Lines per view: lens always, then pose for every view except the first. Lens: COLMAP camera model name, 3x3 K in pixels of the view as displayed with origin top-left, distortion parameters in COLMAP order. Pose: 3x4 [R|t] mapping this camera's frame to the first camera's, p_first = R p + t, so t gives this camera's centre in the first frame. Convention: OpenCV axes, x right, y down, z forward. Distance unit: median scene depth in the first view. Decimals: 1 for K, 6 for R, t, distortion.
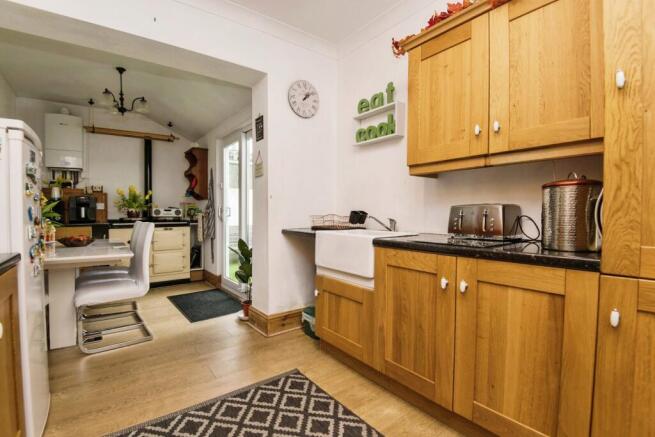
lens RADIAL K [[306.9, 0, 327.6], [0, 306.9, 234.5], [0, 0, 1]] dist [-0.026442, -0.000343]
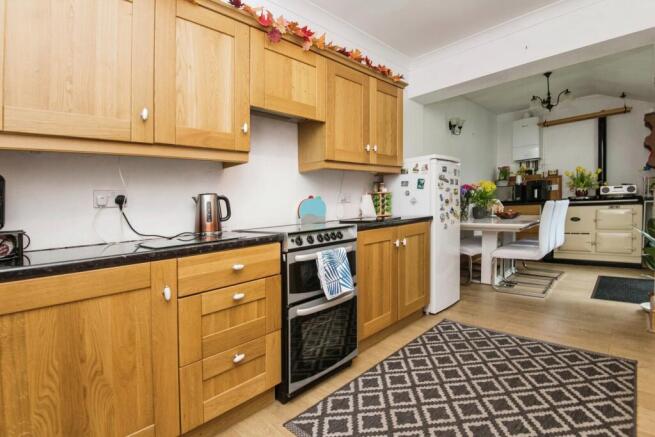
lens RADIAL K [[313.6, 0, 327.6], [0, 313.6, 206.7], [0, 0, 1]] dist [0.000084, 0.000047]
pose [[0.133397, 0.002618, -0.991059, 0.329072], [-0.027220, 0.999629, -0.001023, 0.005466], [0.990689, 0.027113, 0.133419, -0.018708]]
